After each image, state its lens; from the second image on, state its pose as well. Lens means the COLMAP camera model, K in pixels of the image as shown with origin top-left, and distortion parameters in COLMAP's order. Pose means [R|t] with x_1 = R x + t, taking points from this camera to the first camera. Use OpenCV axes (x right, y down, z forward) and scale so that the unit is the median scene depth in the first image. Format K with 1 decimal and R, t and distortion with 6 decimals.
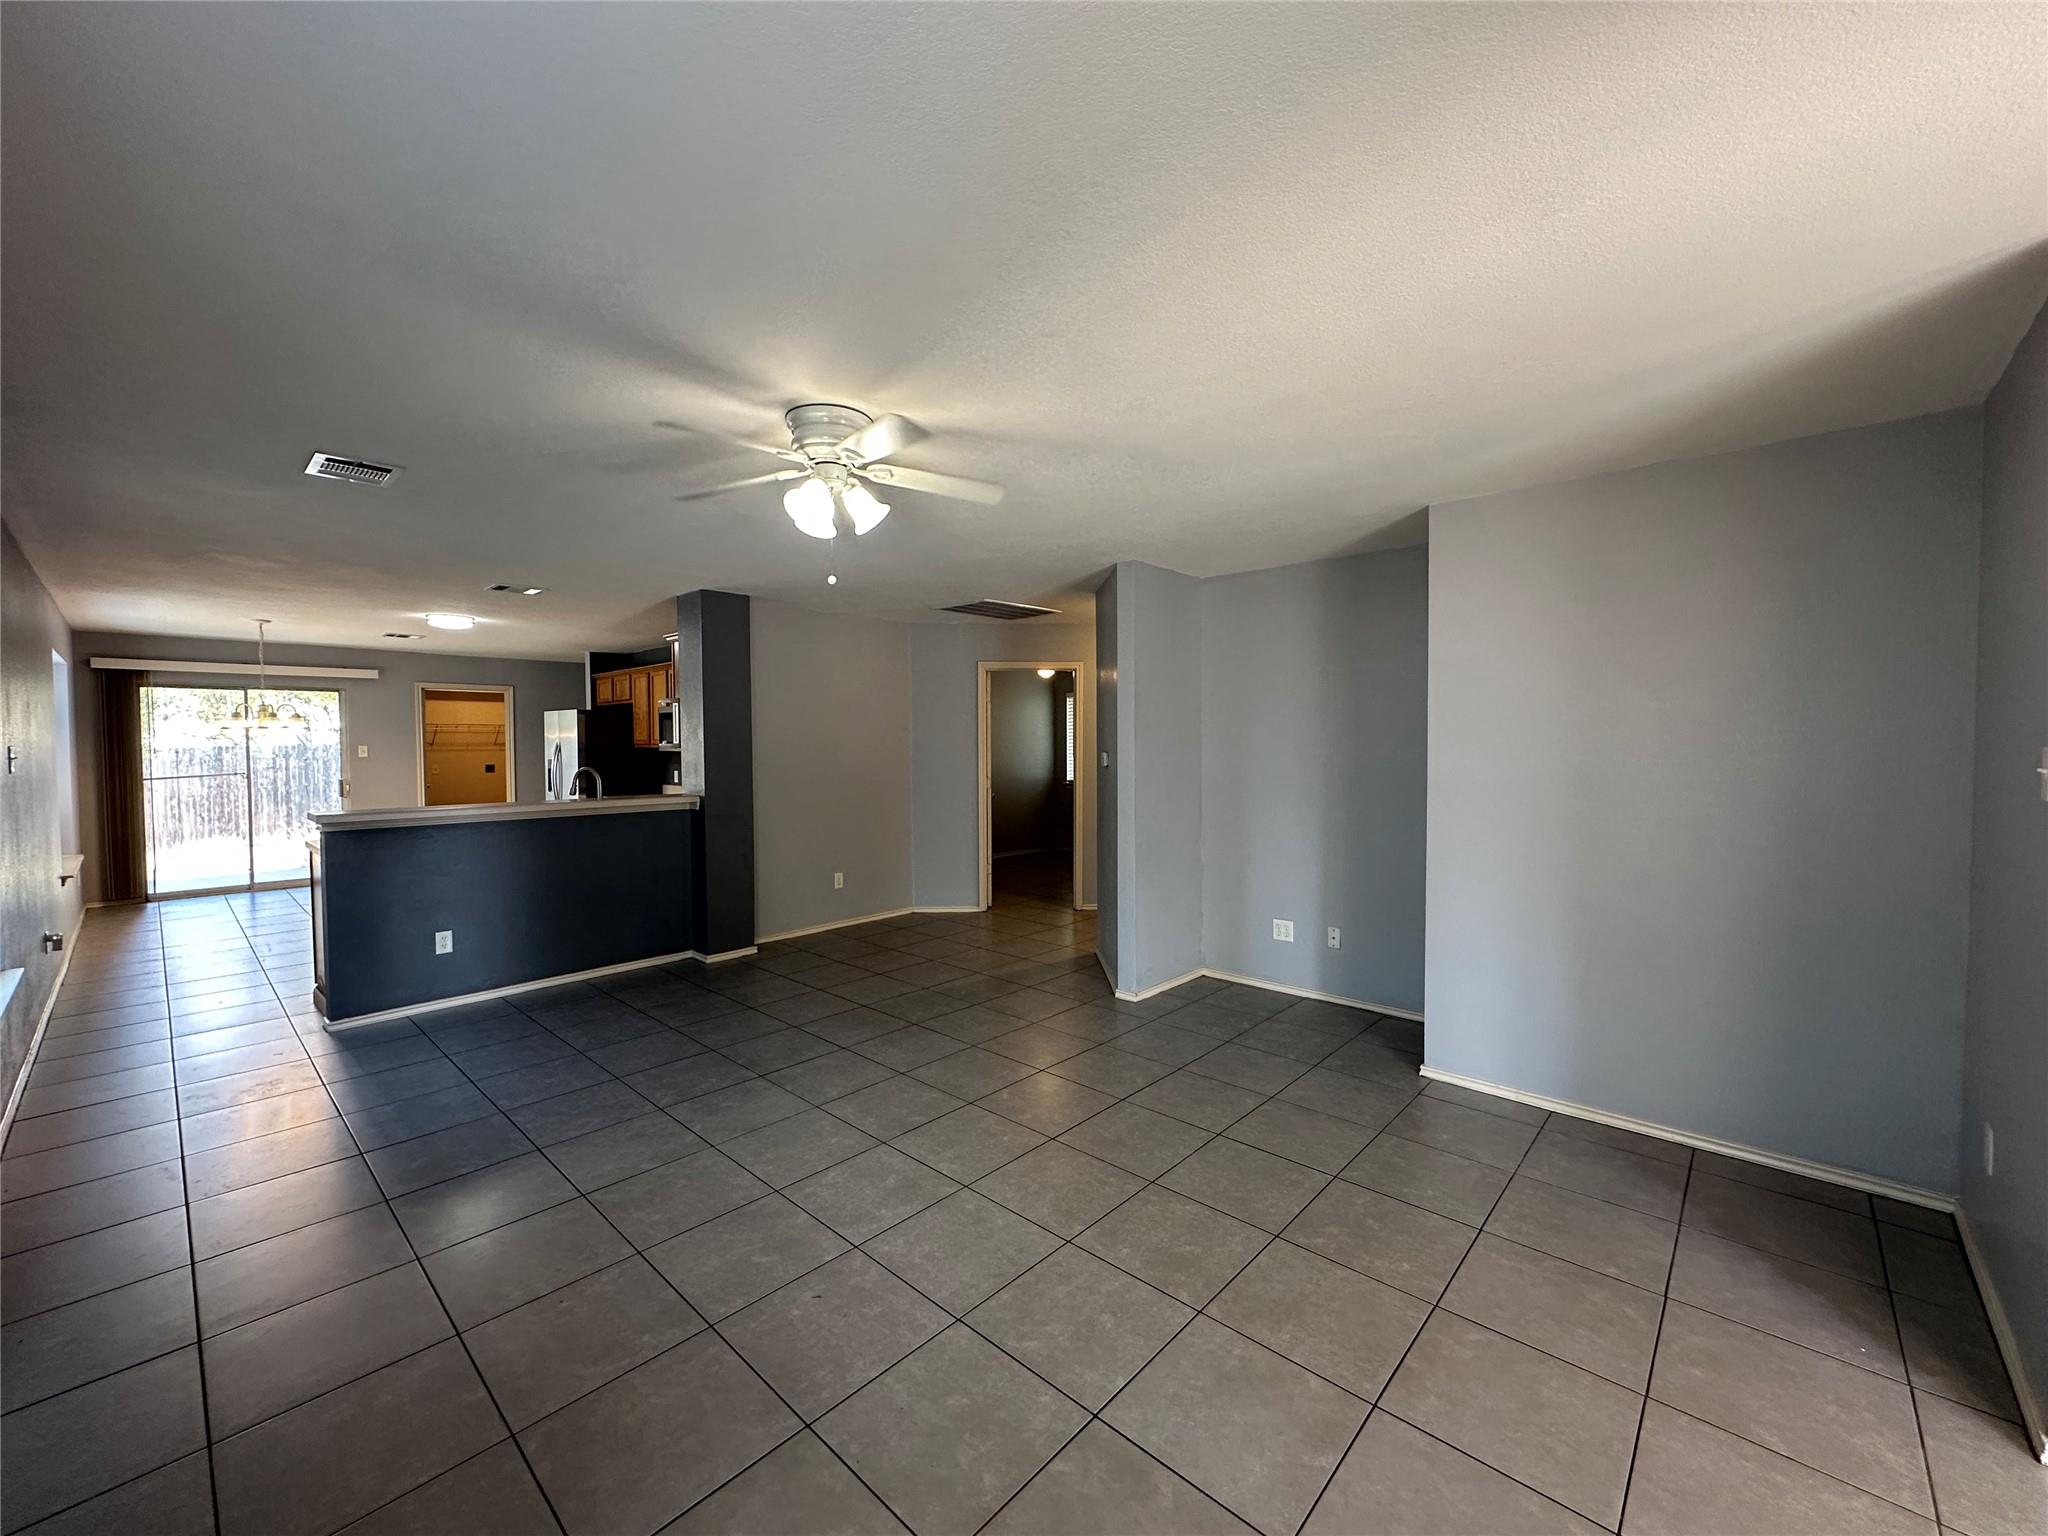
lens RADIAL K [[814.2, 0, 1015.6], [0, 814.2, 766.1], [0, 0, 1]] dist [0.010256, 0.000170]
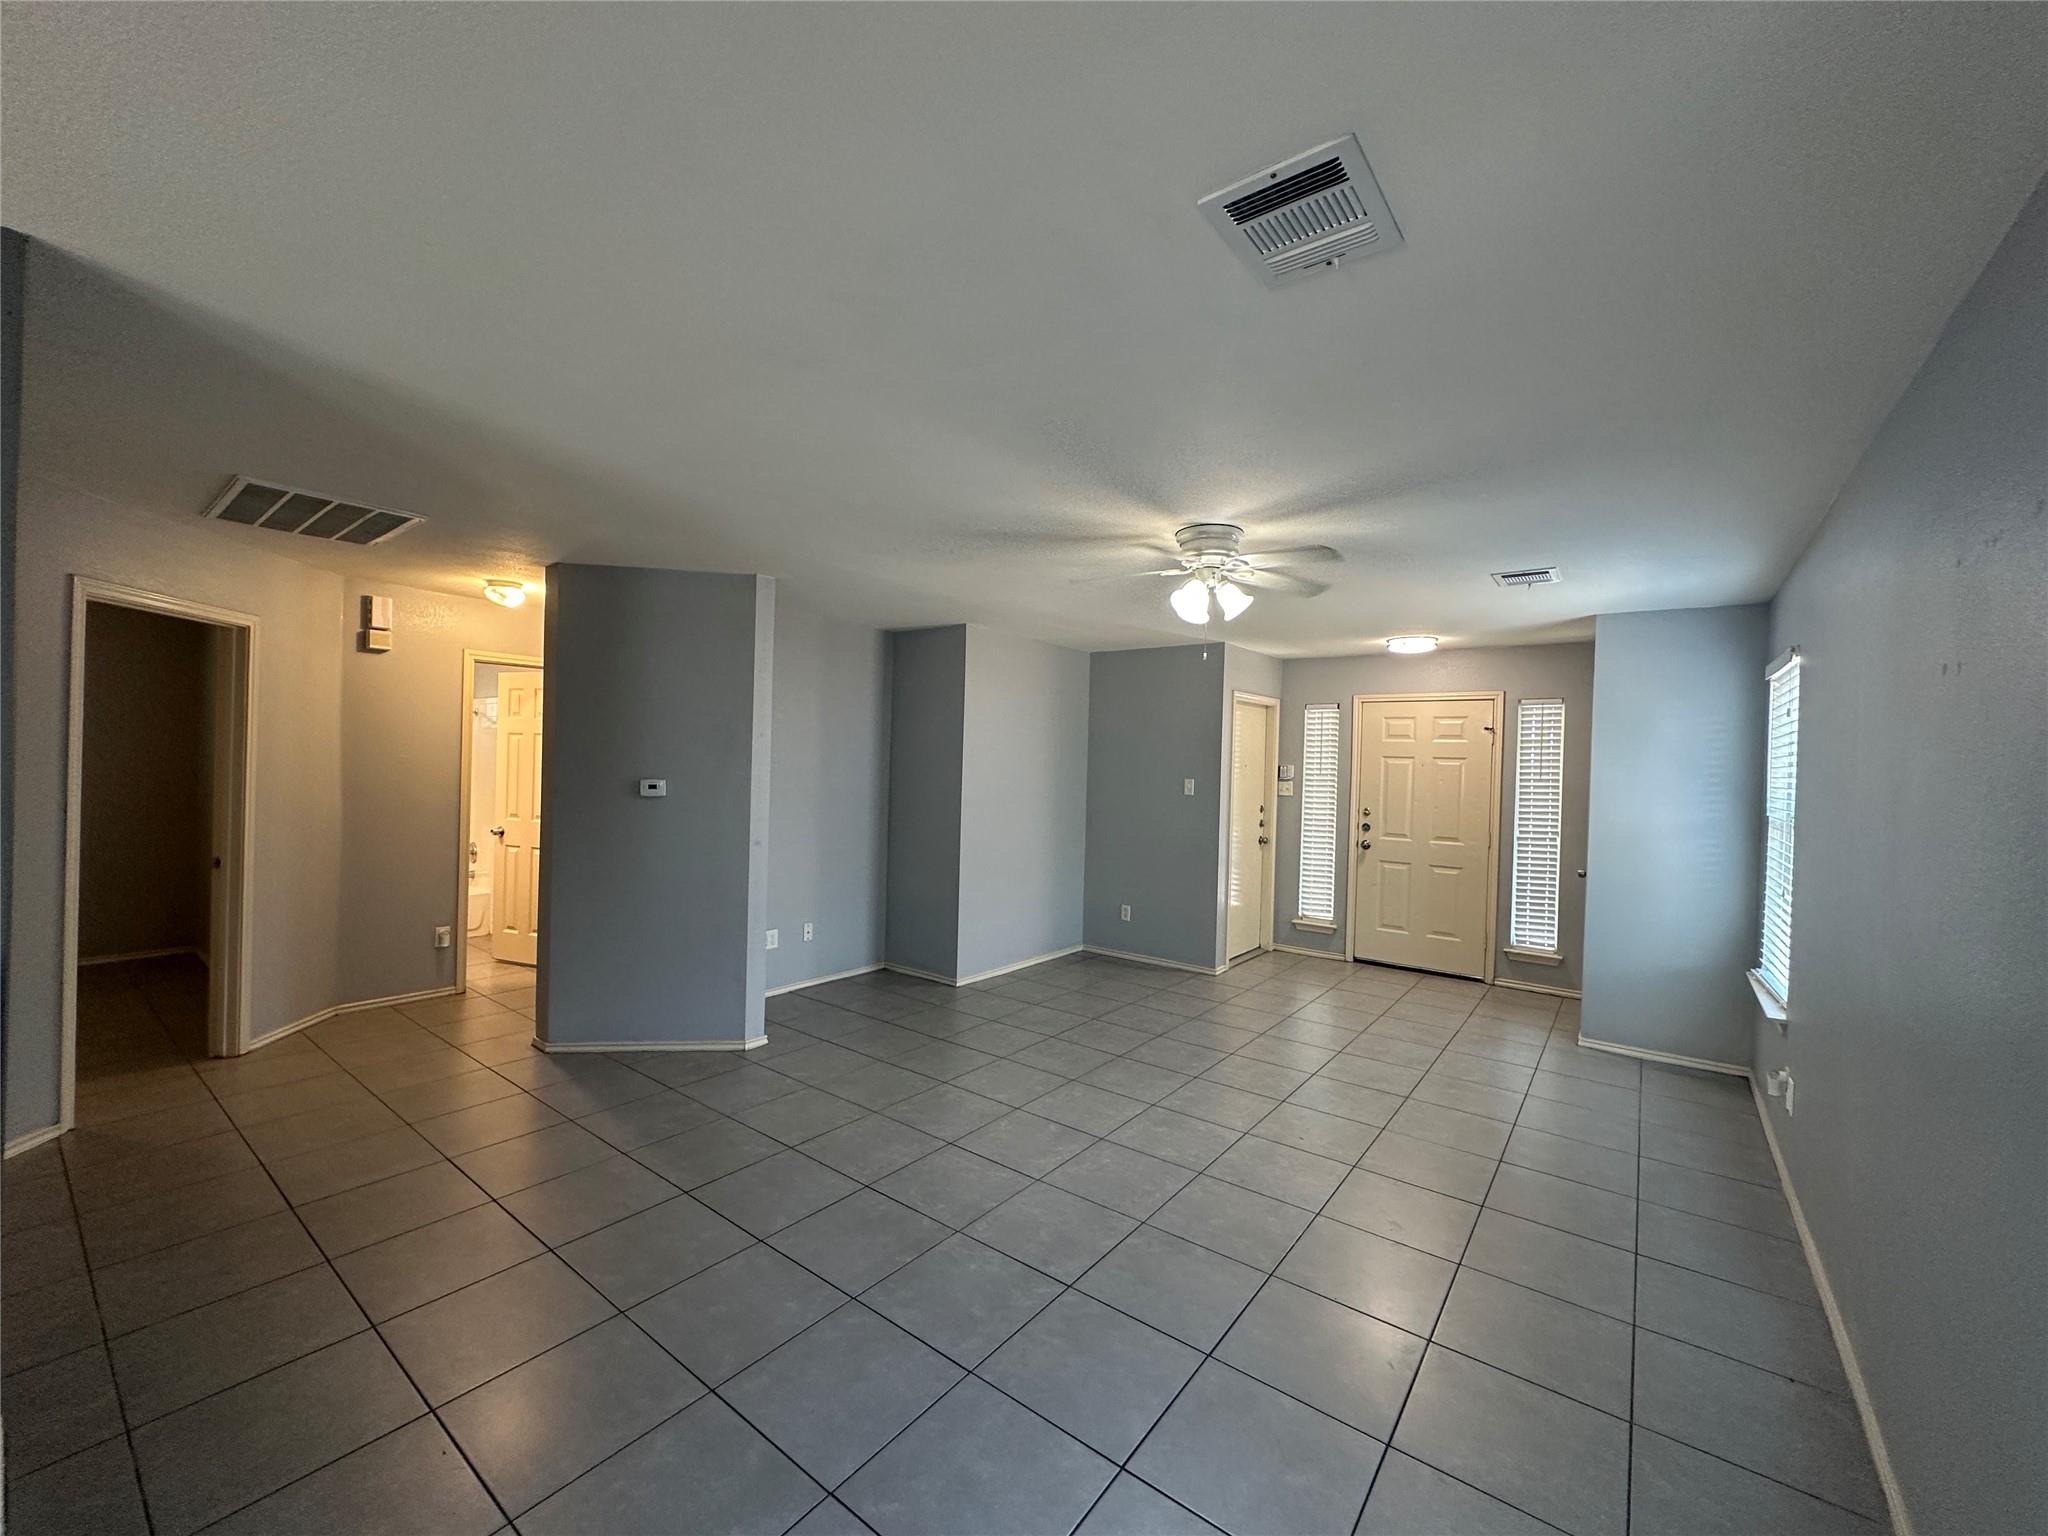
lens RADIAL K [[814.2, 0, 1011.3], [0, 814.2, 774.4], [0, 0, 1]] dist [0.010256, 0.000170]
pose [[-0.091013, -0.014710, 0.995741, -1.182158], [-0.007484, 0.999873, 0.014087, -0.062011], [-0.995822, -0.006170, -0.091111, 1.133626]]
